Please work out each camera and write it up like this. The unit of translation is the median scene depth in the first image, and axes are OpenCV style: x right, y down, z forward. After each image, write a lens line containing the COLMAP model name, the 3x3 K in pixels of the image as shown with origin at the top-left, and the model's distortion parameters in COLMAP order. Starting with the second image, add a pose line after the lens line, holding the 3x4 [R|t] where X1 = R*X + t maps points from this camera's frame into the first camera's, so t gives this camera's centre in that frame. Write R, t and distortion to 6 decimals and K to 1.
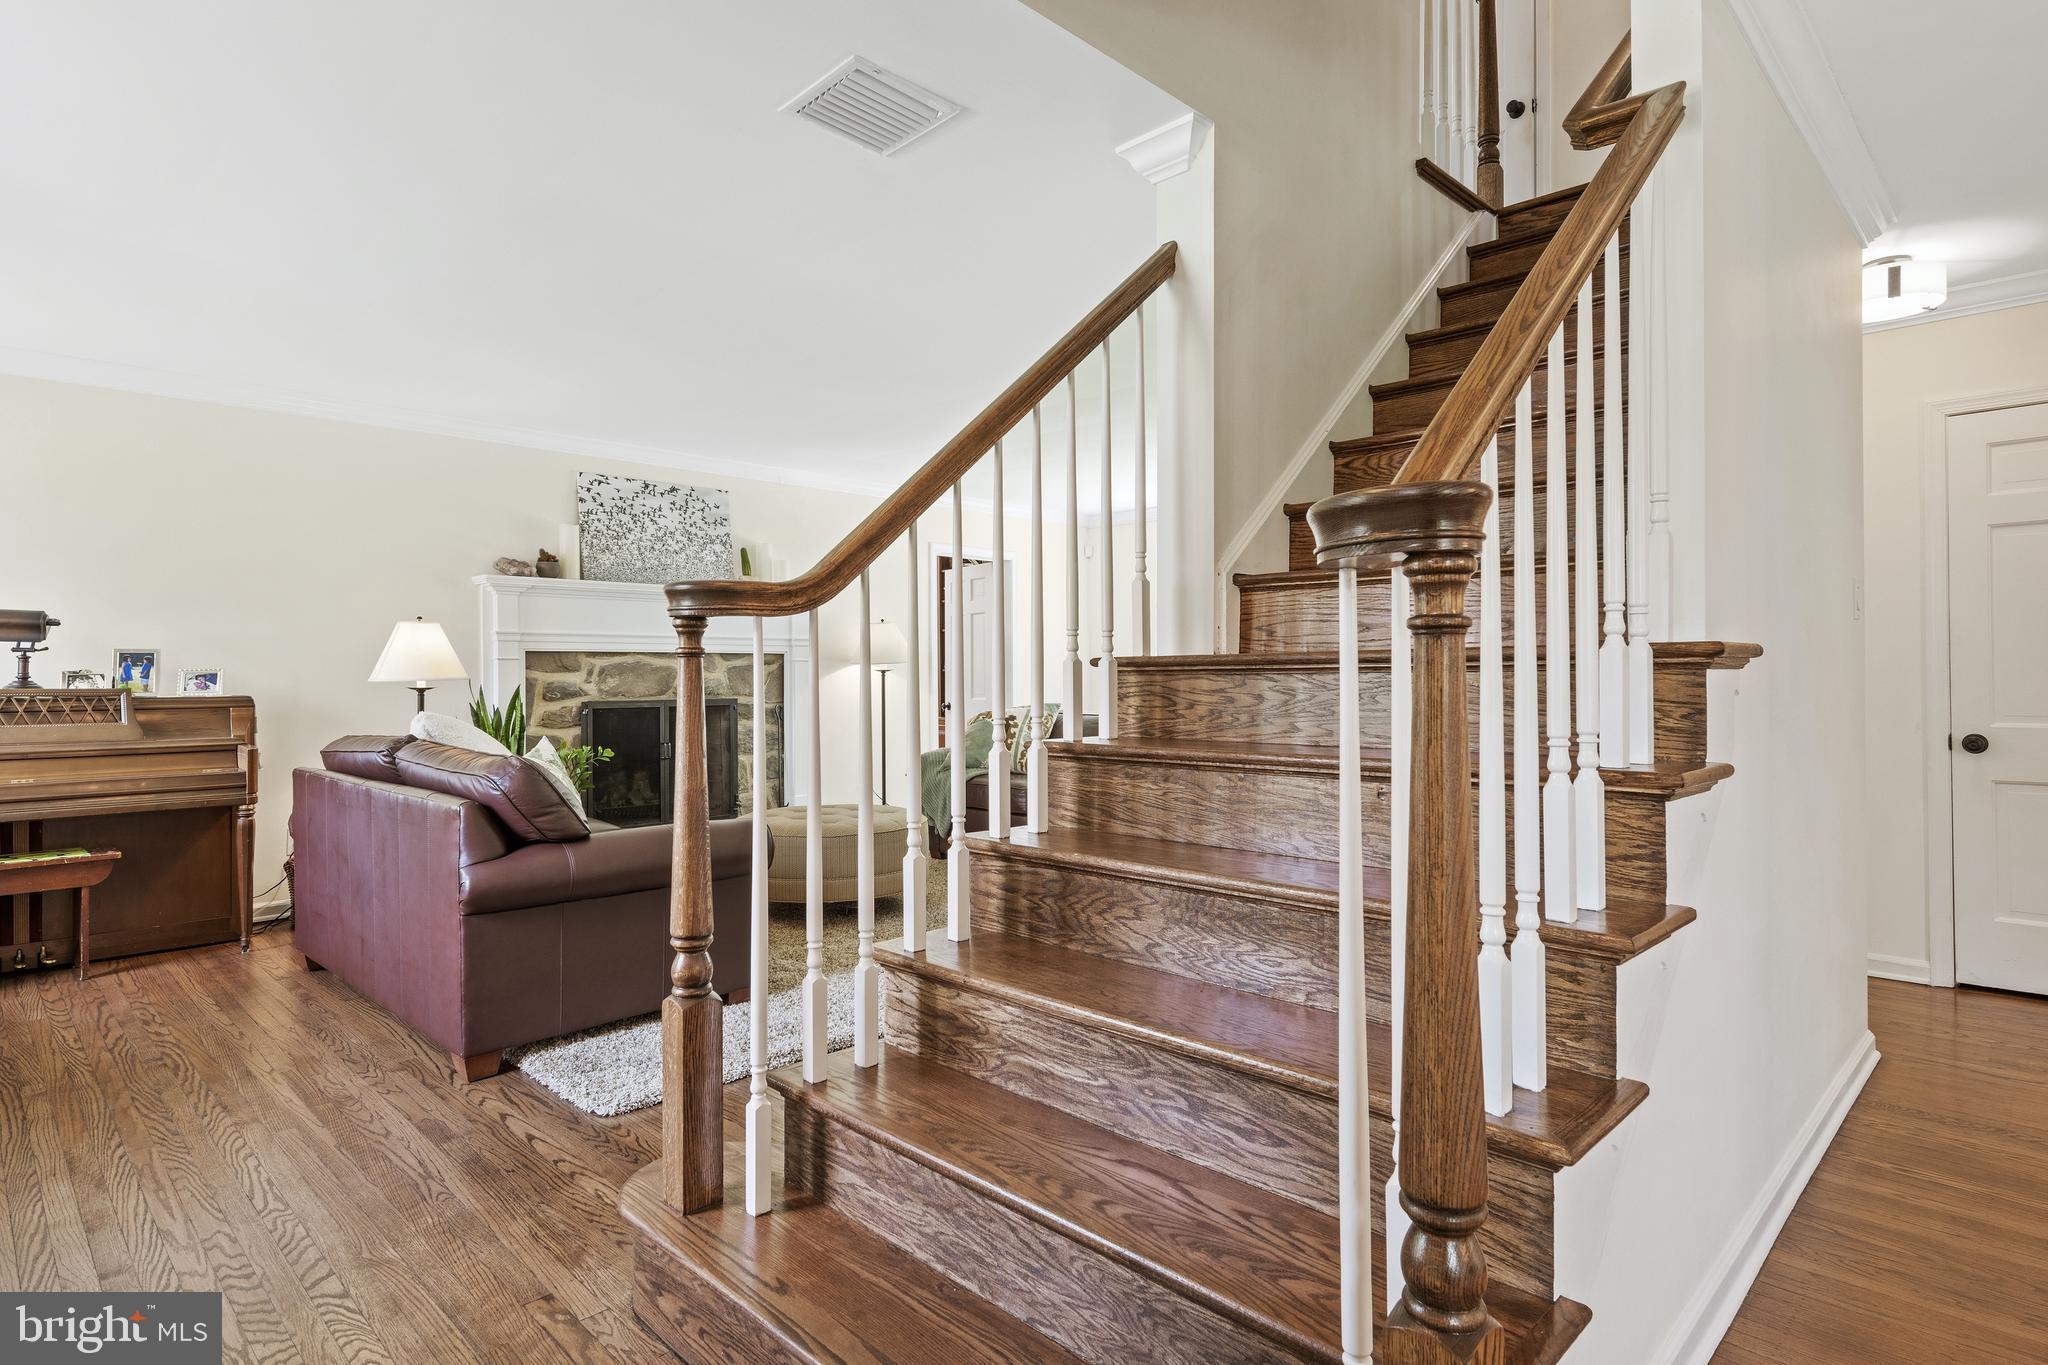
lens RADIAL K [[1049.2, 0, 988.3], [0, 1049.2, 677.0], [0, 0, 1]] dist [0.004448, -0.000813]
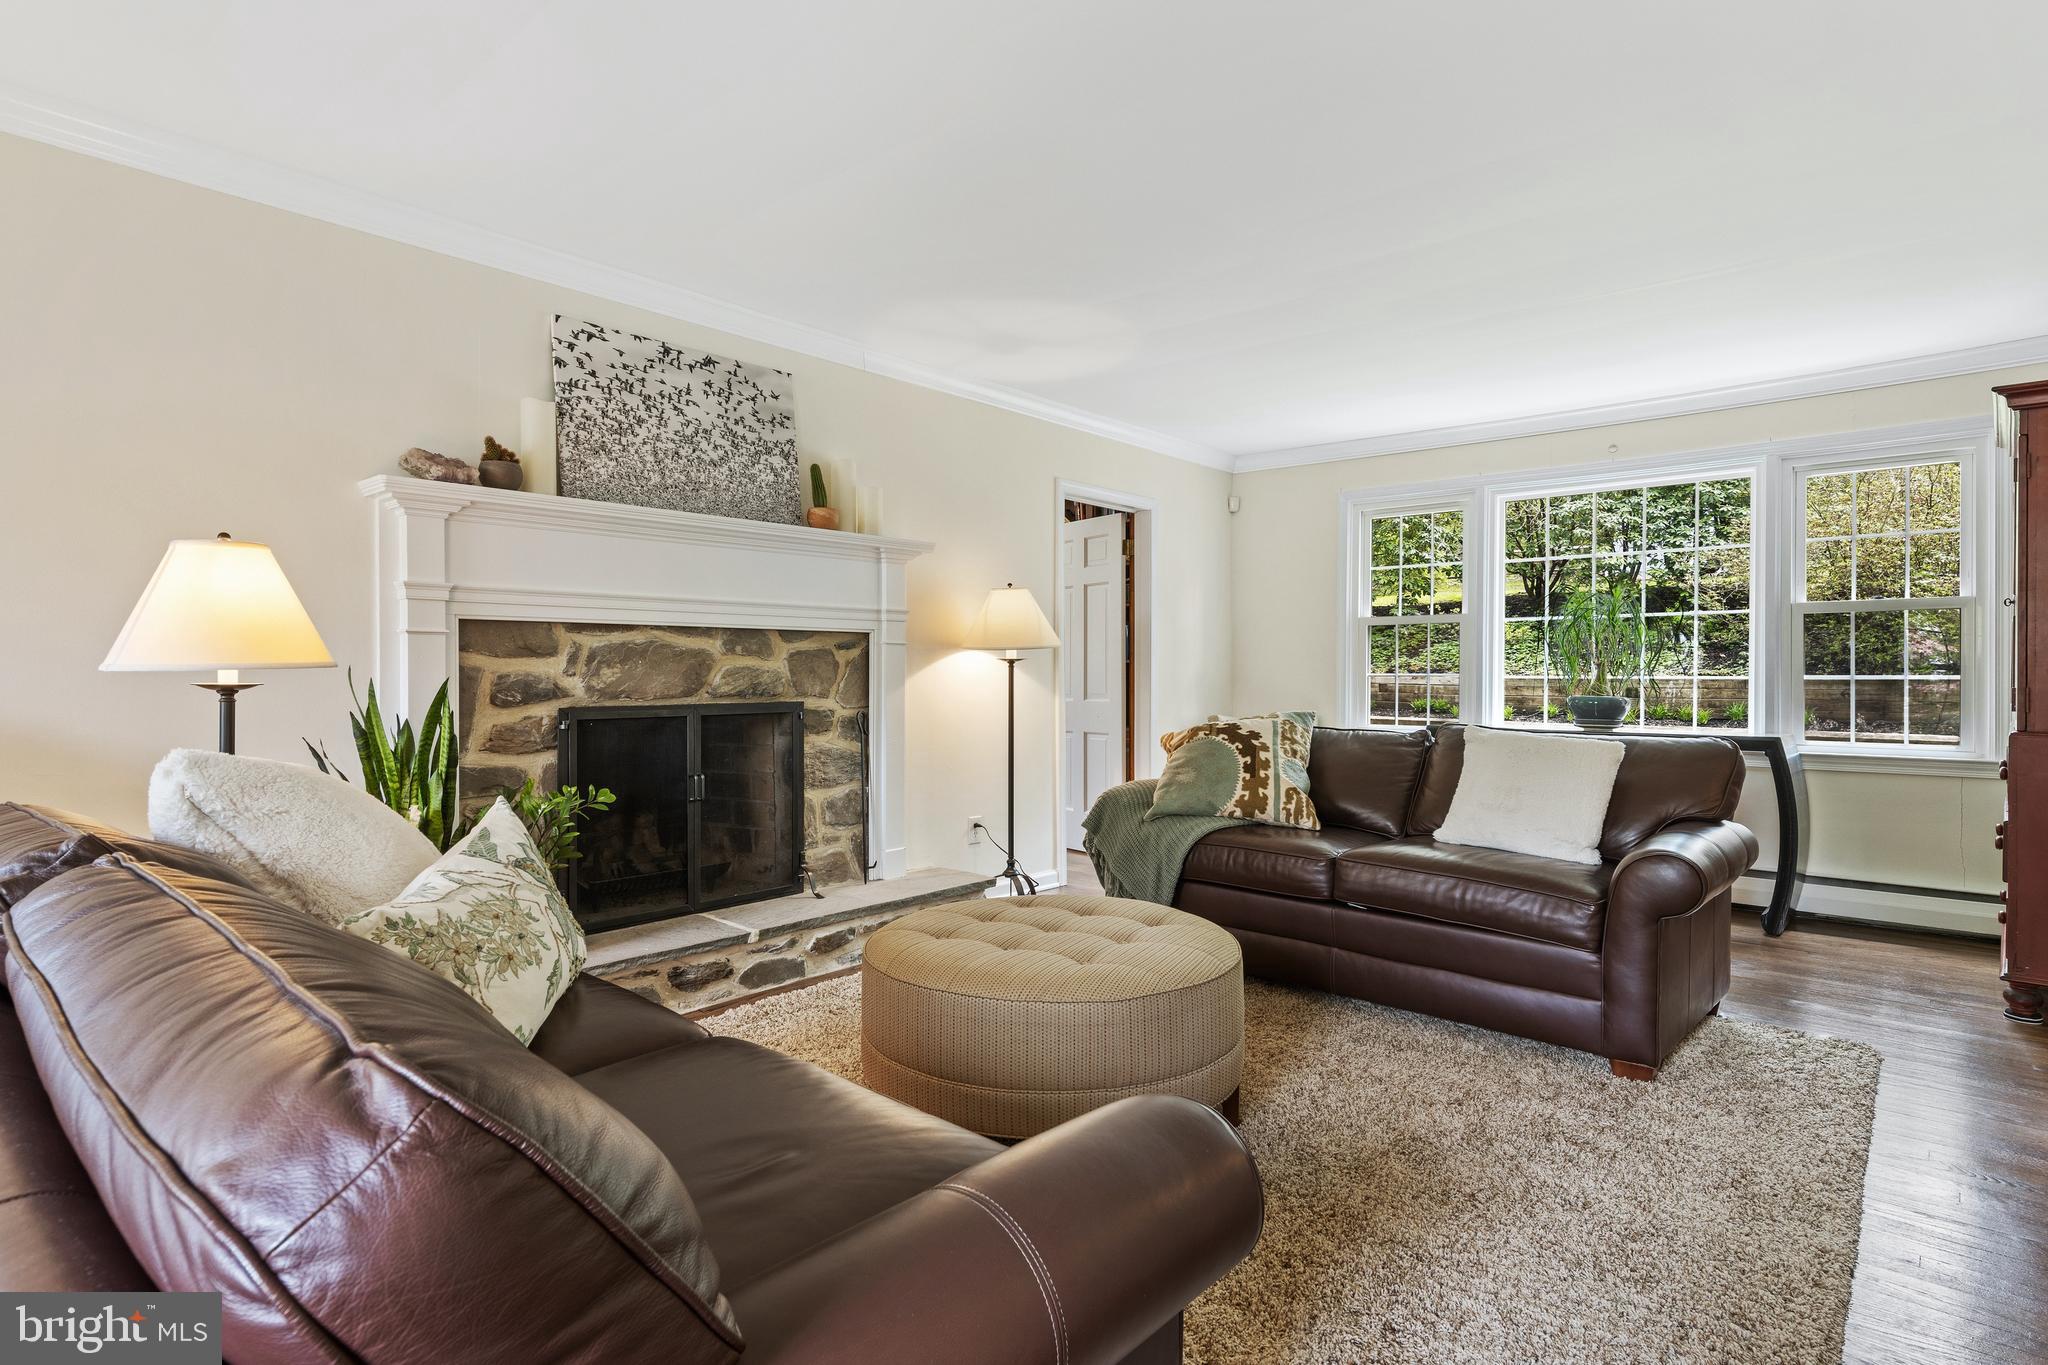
lens RADIAL K [[1049.2, 0, 1013.0], [0, 1049.2, 683.7], [0, 0, 1]] dist [0.004448, -0.000813]
pose [[0.997795, 0.005390, 0.066154, -0.171399], [-0.006134, 0.999920, 0.011046, 0.001994], [-0.066089, -0.011427, 0.997748, 0.394598]]
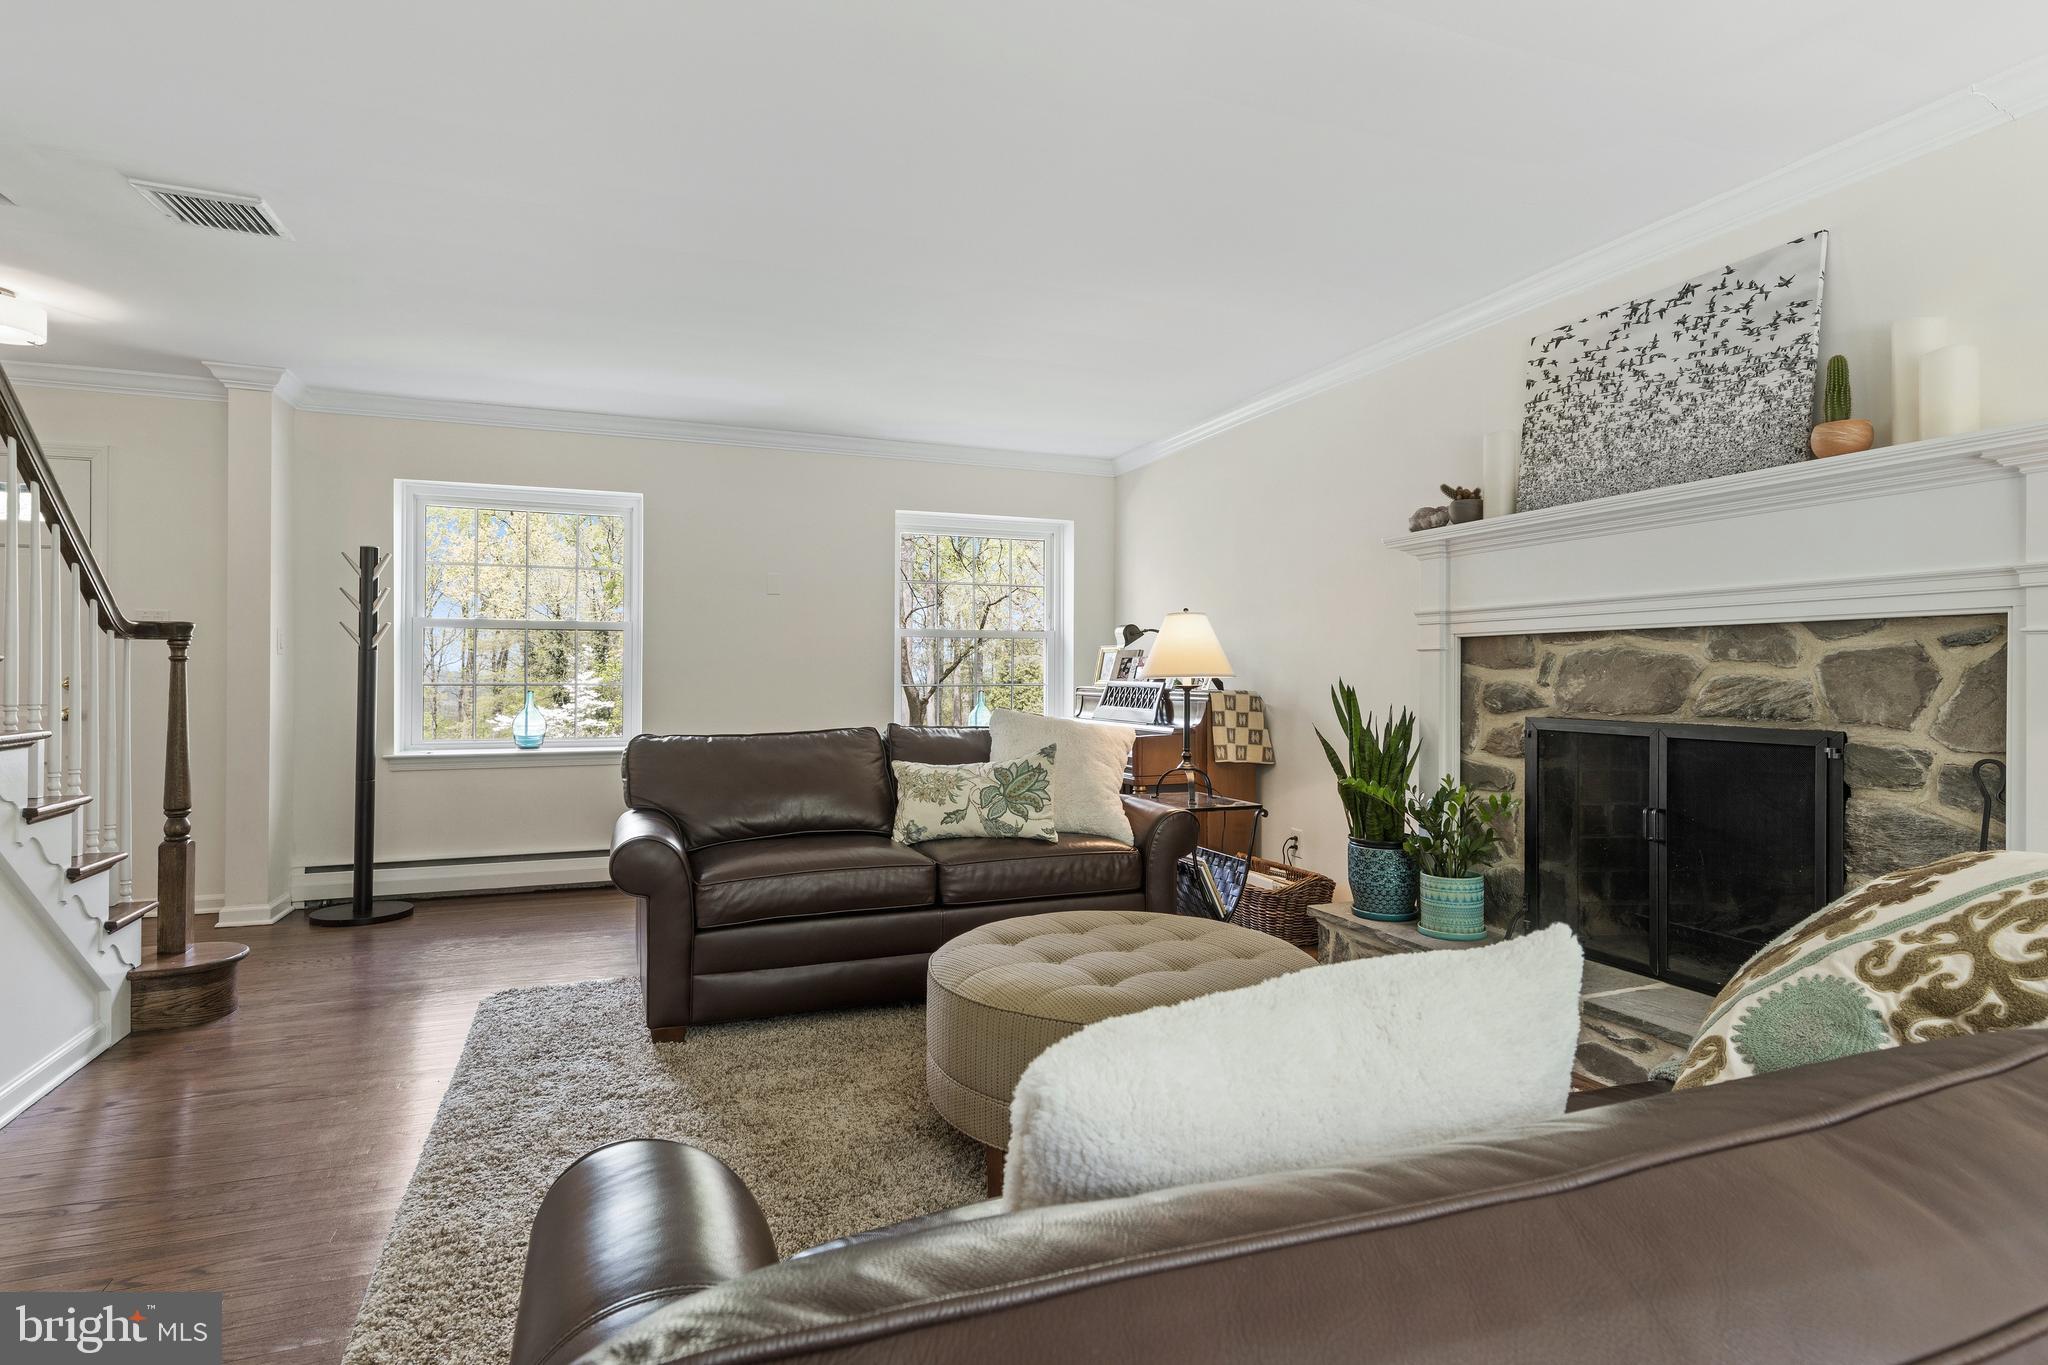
lens RADIAL K [[1049.2, 0, 1038.0], [0, 1049.2, 675.7], [0, 0, 1]] dist [0.004448, -0.000813]
pose [[-0.383186, 0.005109, -0.923657, 0.279759], [-0.002923, 0.999973, 0.006743, -0.003394], [0.923666, 0.005283, -0.383161, 0.961731]]
